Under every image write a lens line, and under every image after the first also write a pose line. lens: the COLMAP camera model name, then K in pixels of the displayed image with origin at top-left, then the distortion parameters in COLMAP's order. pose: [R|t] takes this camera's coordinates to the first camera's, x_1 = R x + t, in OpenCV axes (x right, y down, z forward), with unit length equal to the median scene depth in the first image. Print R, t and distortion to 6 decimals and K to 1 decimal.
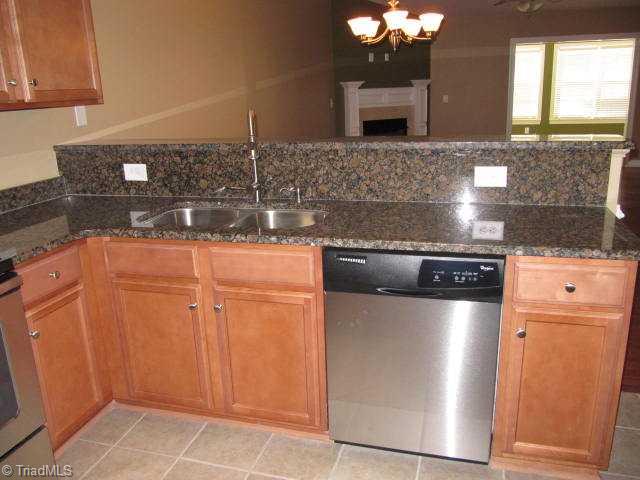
lens RADIAL K [[529.0, 0, 320.0], [0, 529.0, 240.0], [0, 0, 1]] dist [-0.047388, -0.000248]
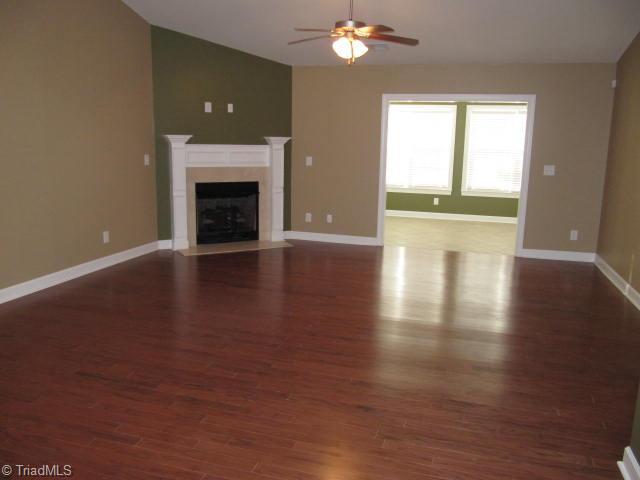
lens RADIAL K [[529.0, 0, 320.0], [0, 529.0, 240.0], [0, 0, 1]] dist [-0.047388, -0.000248]
pose [[0.998732, 0.045711, 0.021086, 0.248390], [-0.043146, 0.993078, -0.109246, -0.054518], [-0.025934, 0.108198, 0.993791, 0.185031]]
